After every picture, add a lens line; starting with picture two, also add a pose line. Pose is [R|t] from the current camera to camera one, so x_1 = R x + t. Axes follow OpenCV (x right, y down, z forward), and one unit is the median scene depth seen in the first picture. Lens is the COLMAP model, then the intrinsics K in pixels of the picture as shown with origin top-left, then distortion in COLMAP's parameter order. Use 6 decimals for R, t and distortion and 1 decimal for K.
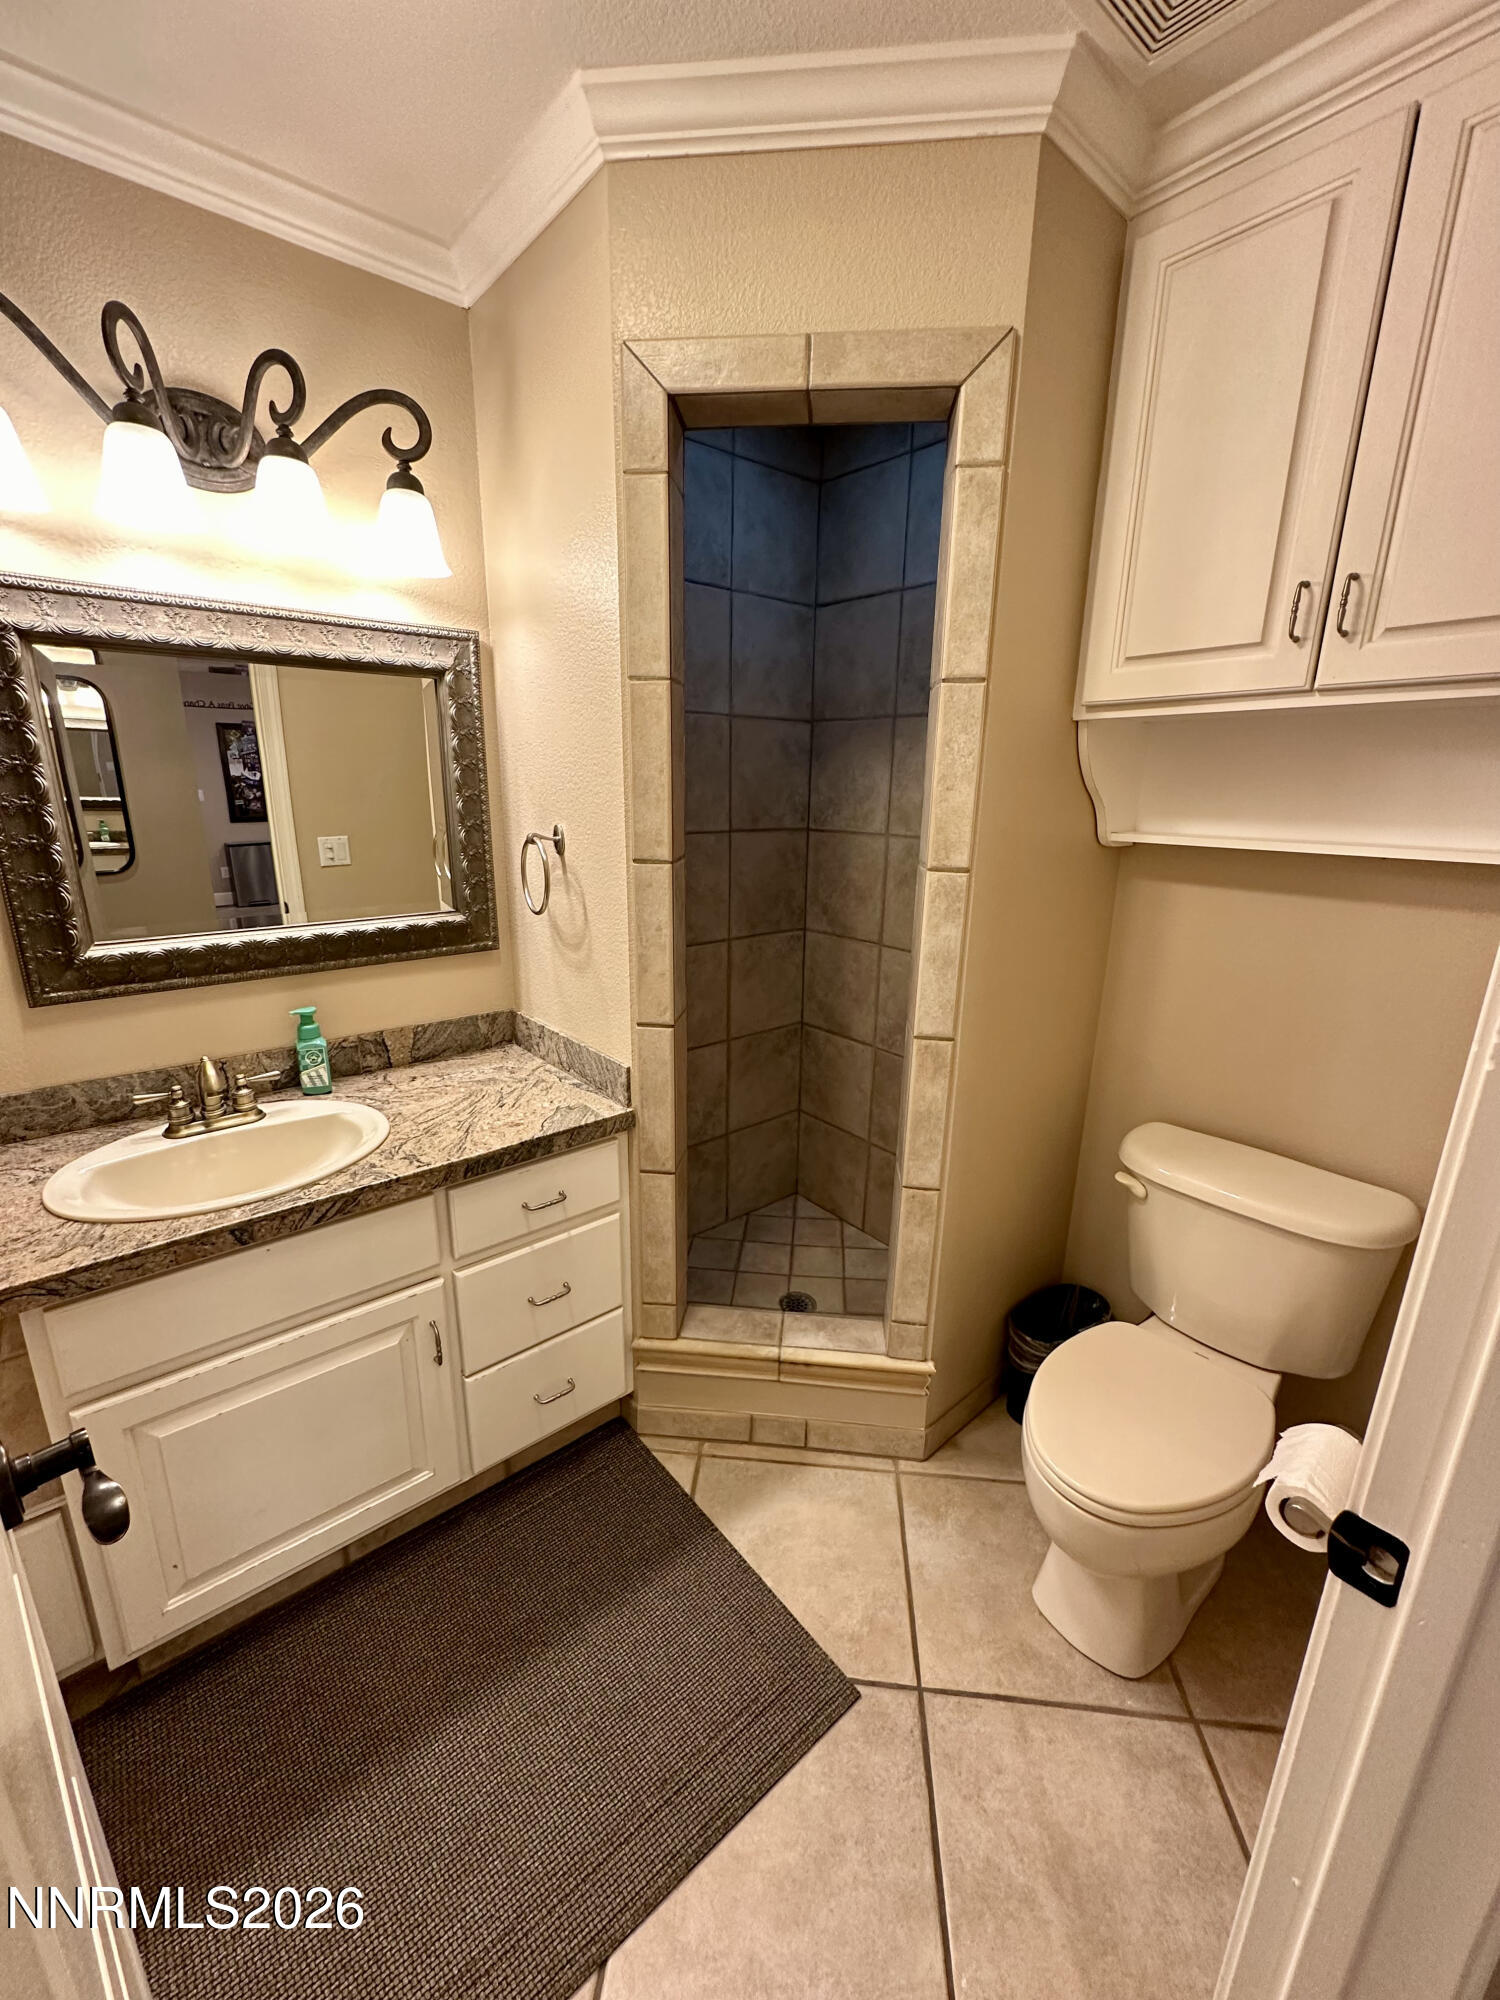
lens RADIAL K [[802.9, 0, 750.8], [0, 802.9, 1006.9], [0, 0, 1]] dist [0.001998, -0.000114]
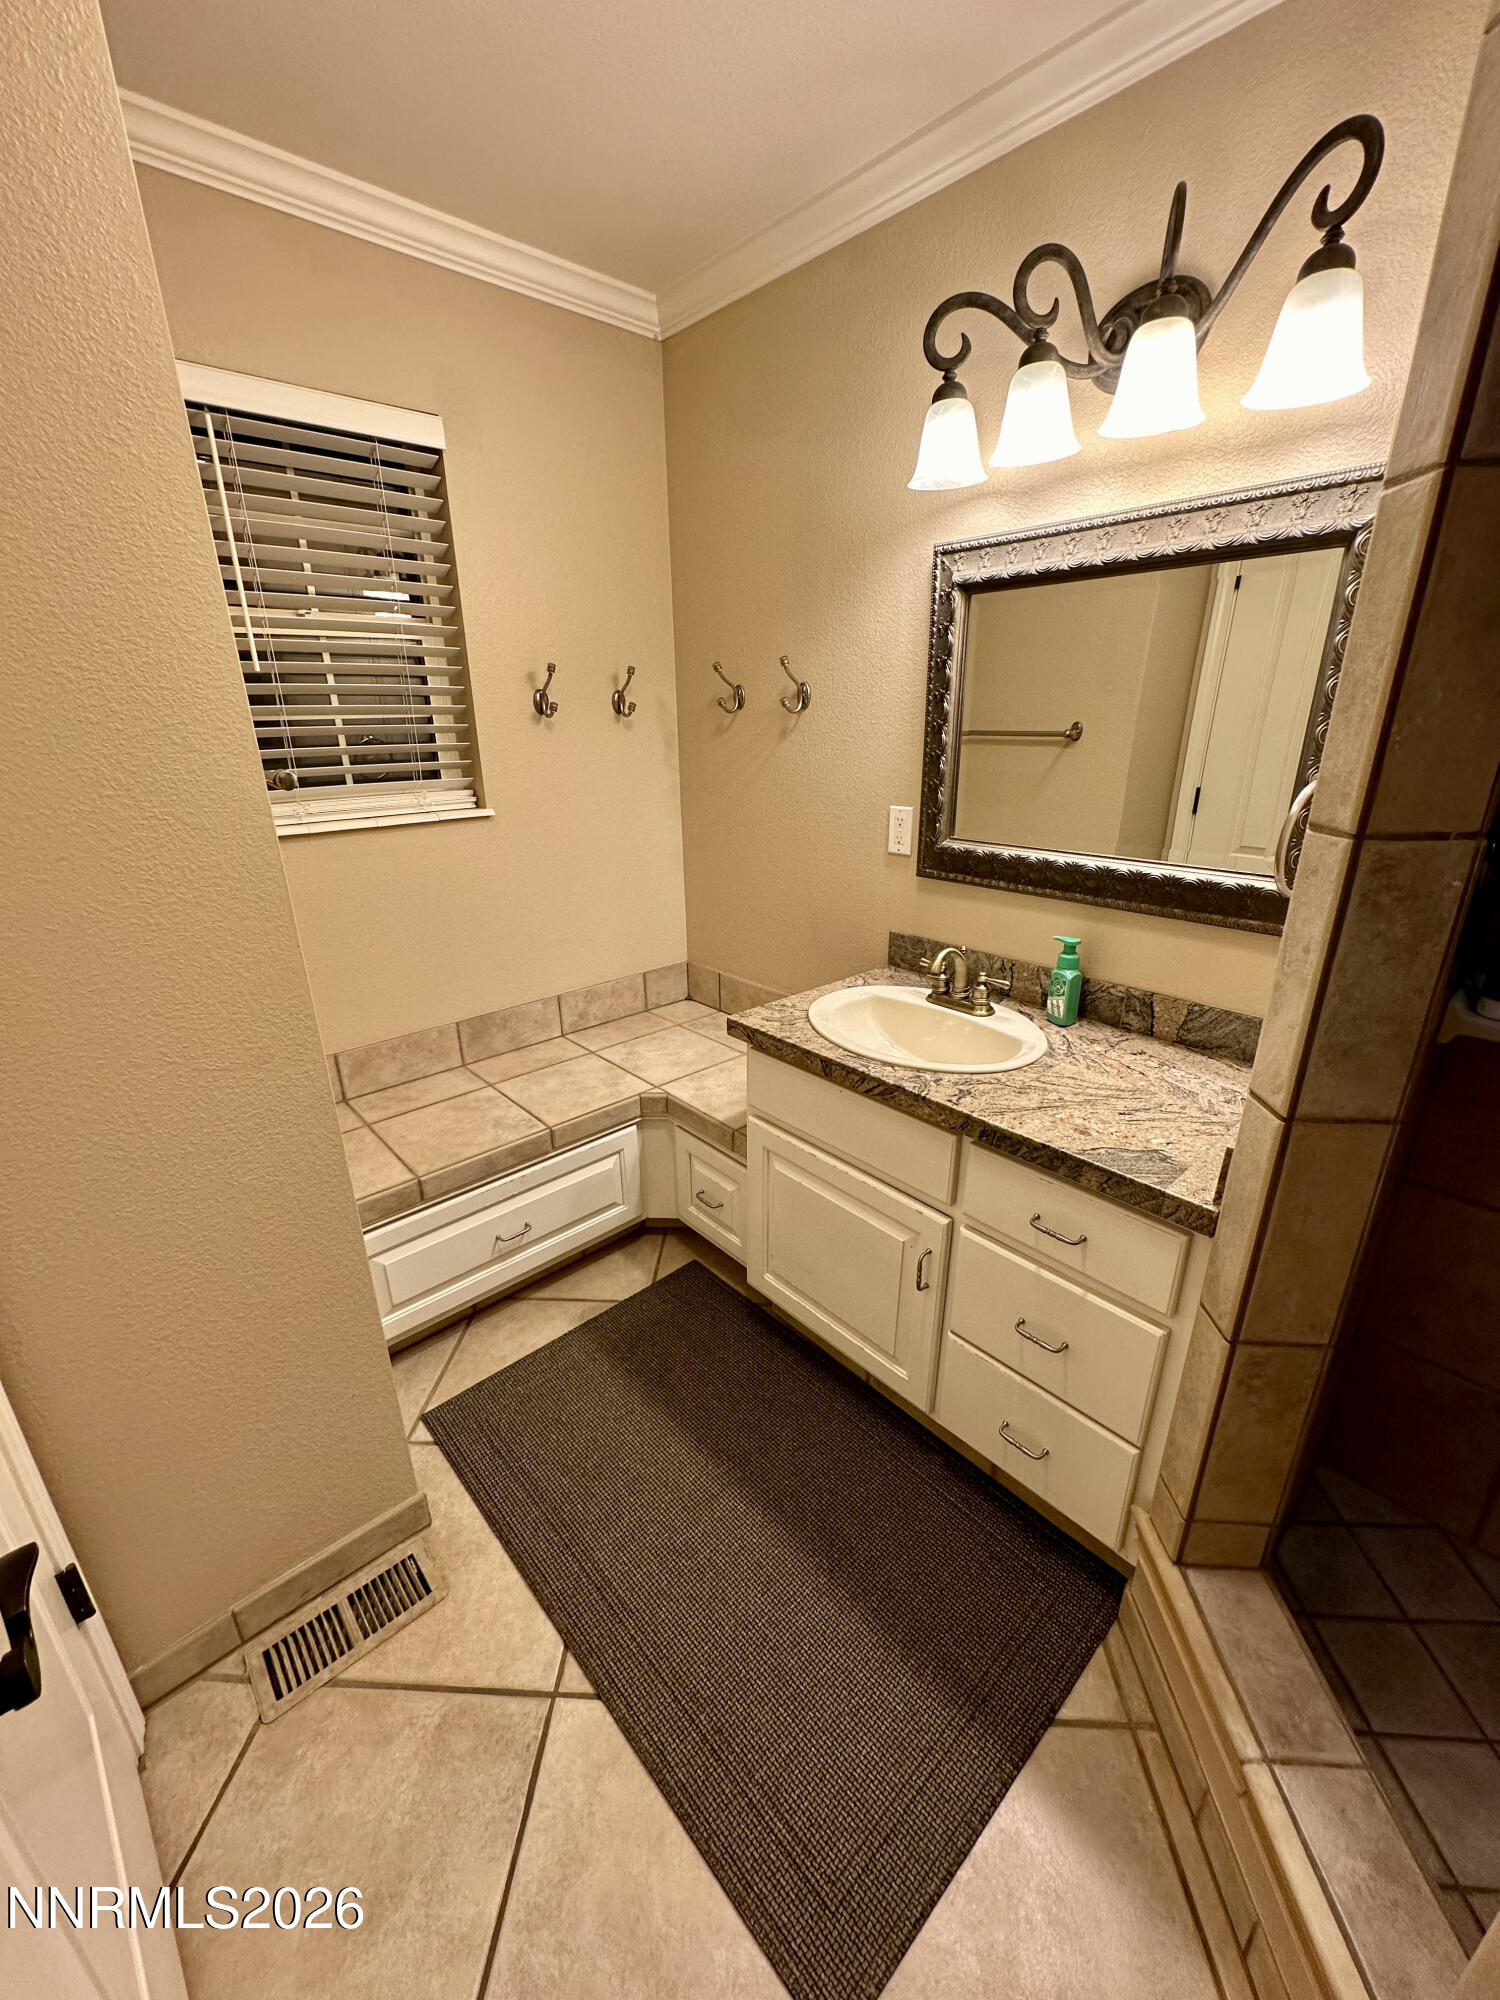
lens RADIAL K [[802.9, 0, 750.8], [0, 802.9, 1006.9], [0, 0, 1]] dist [0.001998, -0.000114]
pose [[0.039412, 0.330913, -0.942838, 0.408396], [-0.263704, 0.913564, 0.309616, -0.128208], [0.963798, 0.236427, 0.123268, 0.540633]]
